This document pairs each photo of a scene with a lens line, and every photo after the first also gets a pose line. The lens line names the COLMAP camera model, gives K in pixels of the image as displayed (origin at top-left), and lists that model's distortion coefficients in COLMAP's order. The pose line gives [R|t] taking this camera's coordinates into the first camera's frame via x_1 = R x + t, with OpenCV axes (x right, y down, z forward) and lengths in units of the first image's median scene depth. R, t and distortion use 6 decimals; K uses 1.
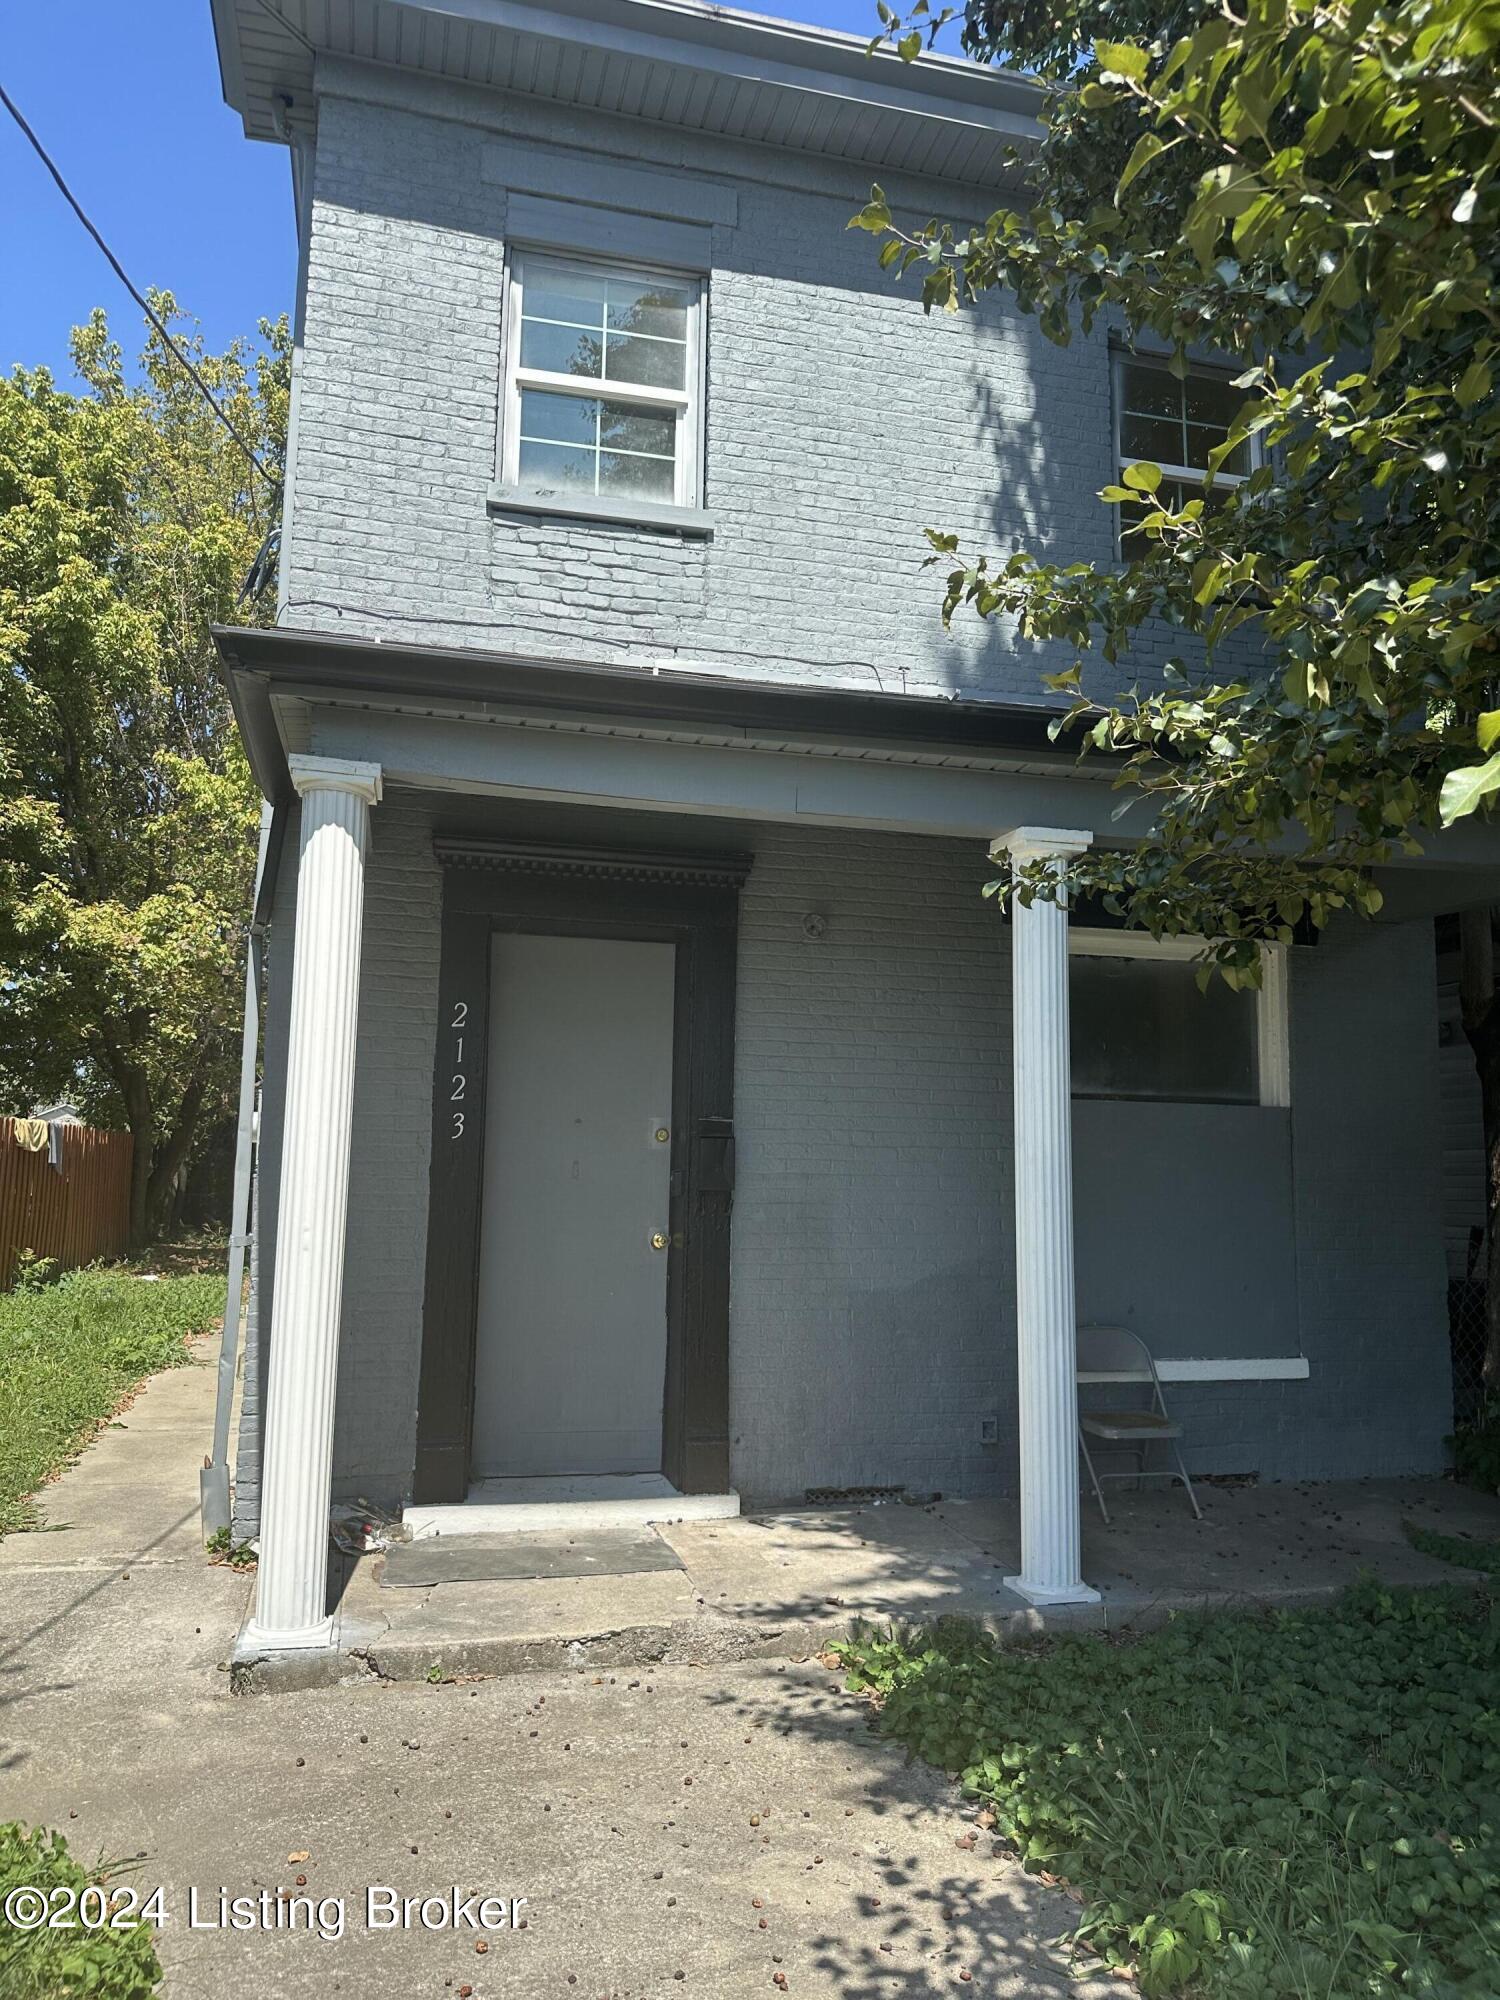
lens RADIAL K [[1450.8, 0, 750.0], [0, 1450.8, 1000.0], [0, 0, 1]] dist [0.101581, -0.083042]
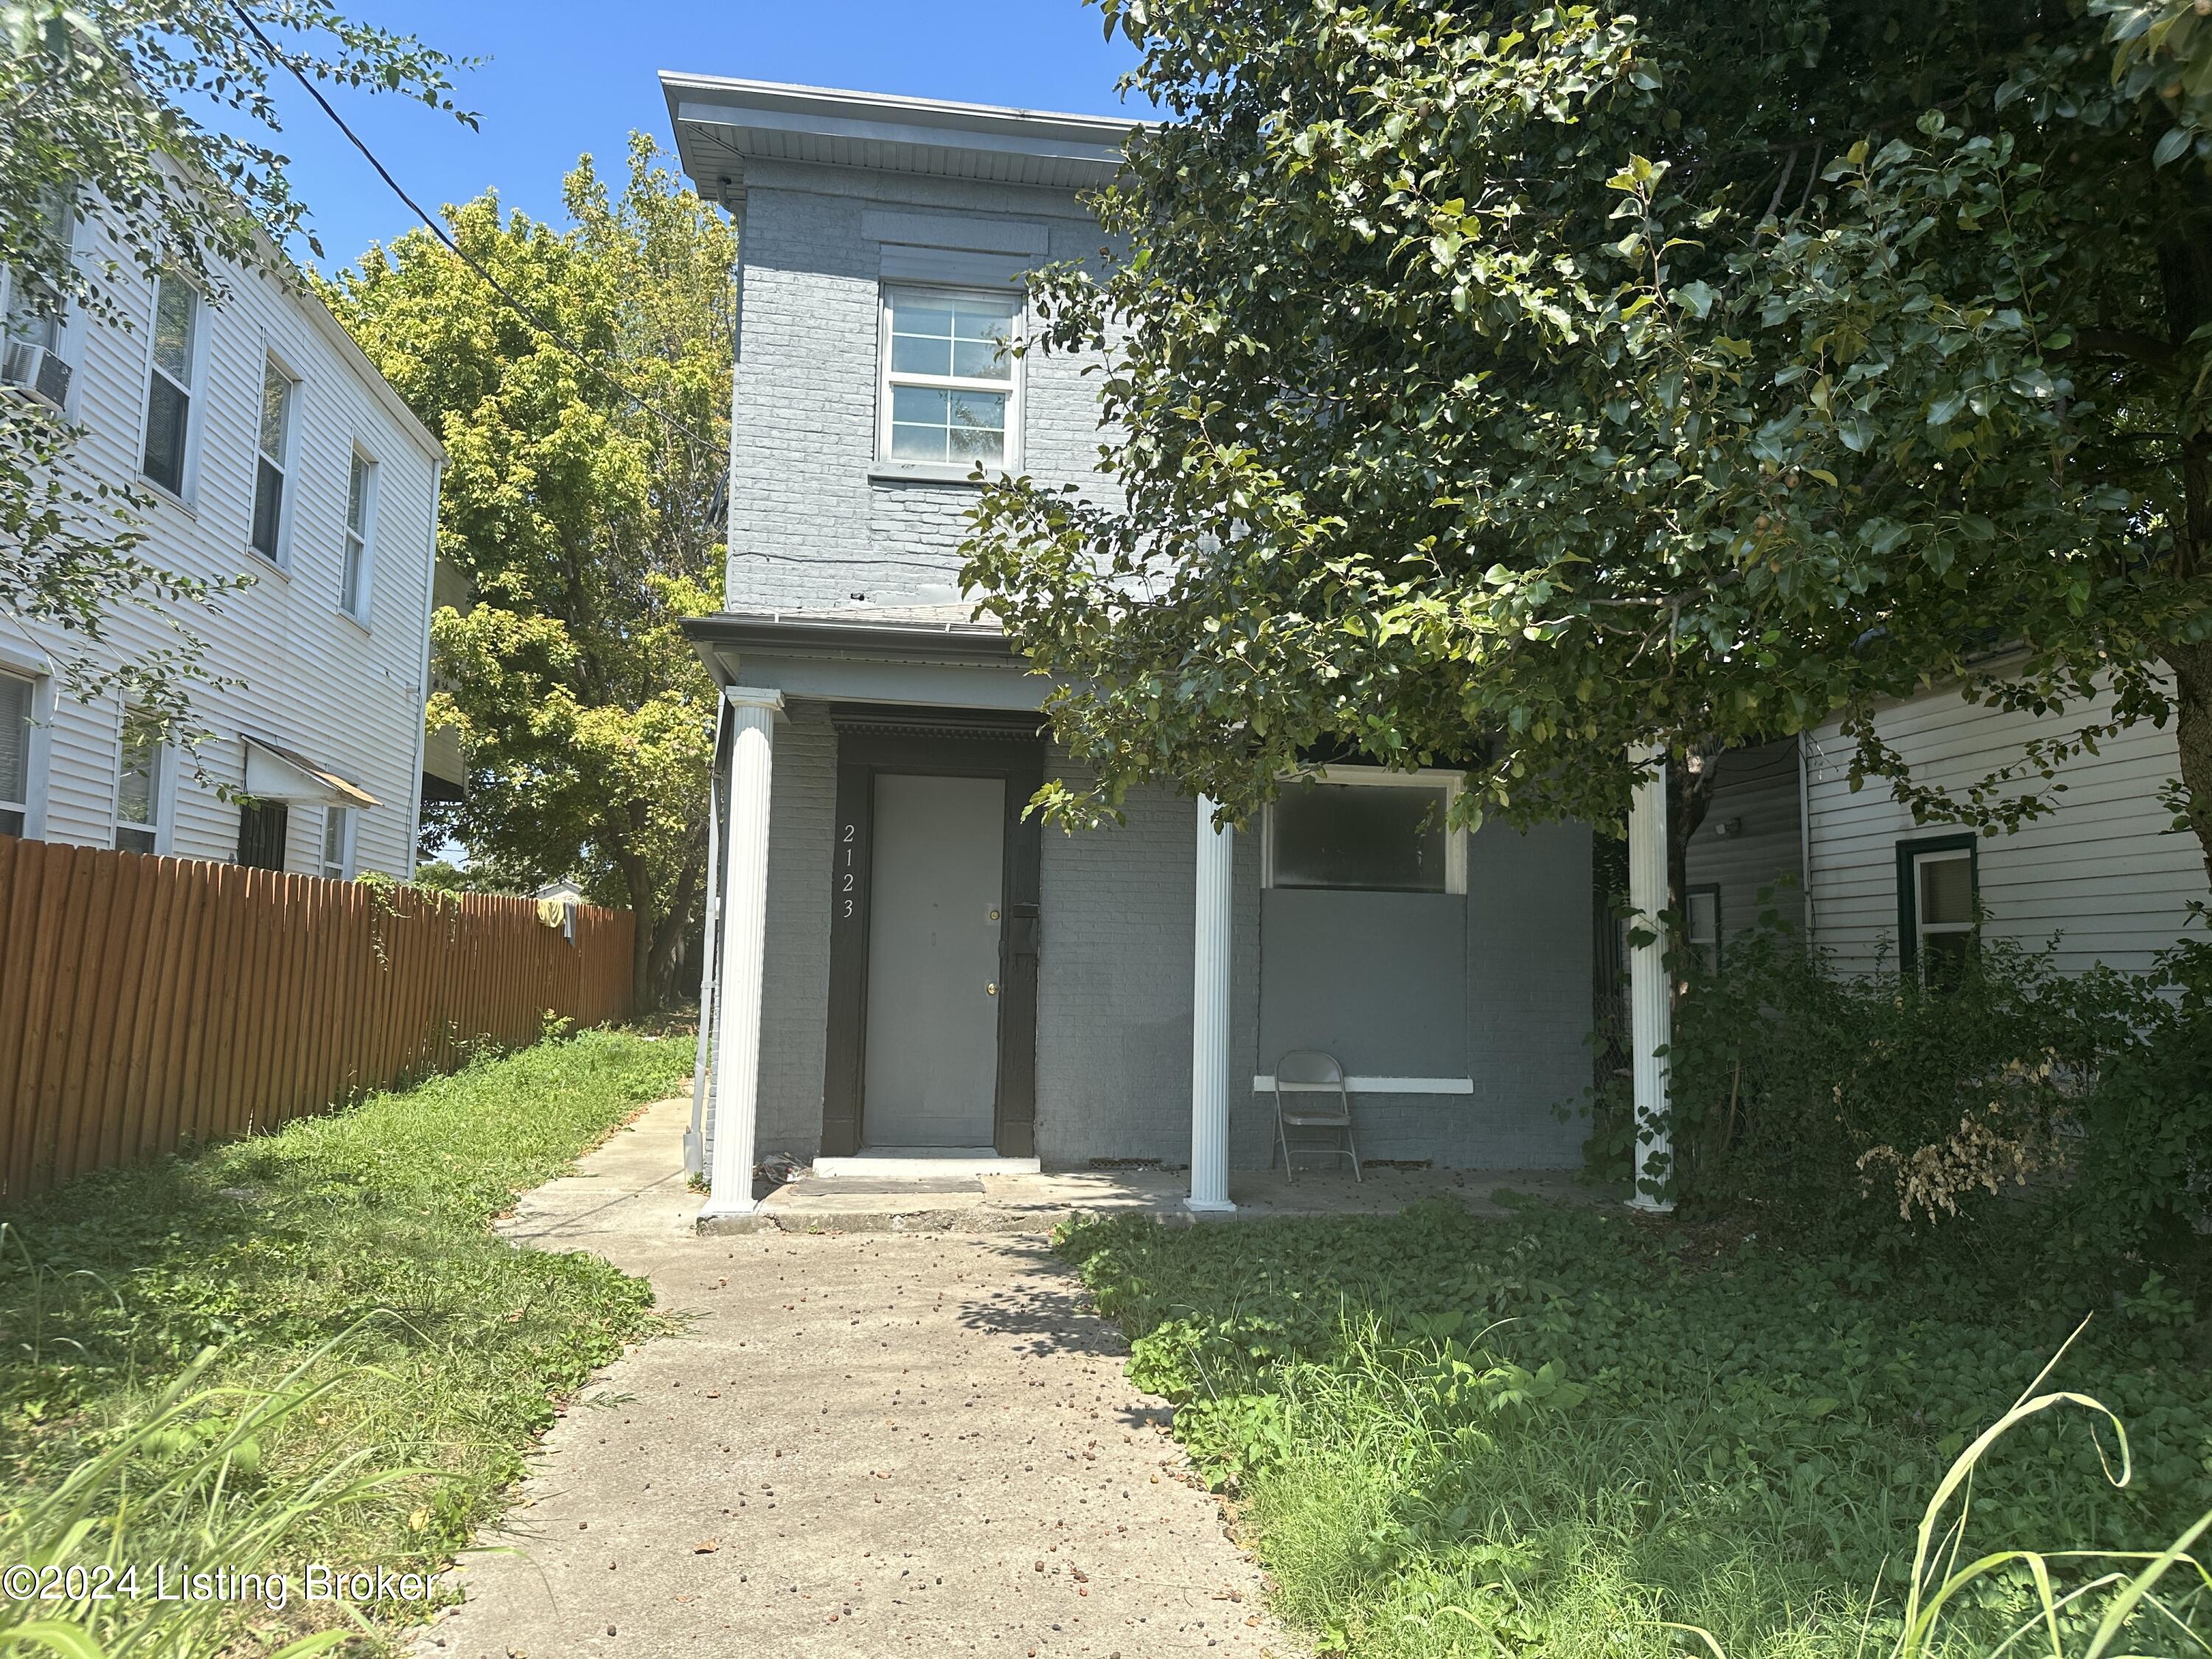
lens RADIAL K [[1537.8, 0, 1107.8], [0, 1537.8, 822.8], [0, 0, 1]] dist [0.297395, -0.476127]
pose [[0.994700, -0.003749, -0.102754, 0.195615], [0.007236, 0.999410, 0.033581, -0.045381], [0.102567, -0.034147, 0.994140, -0.473598]]
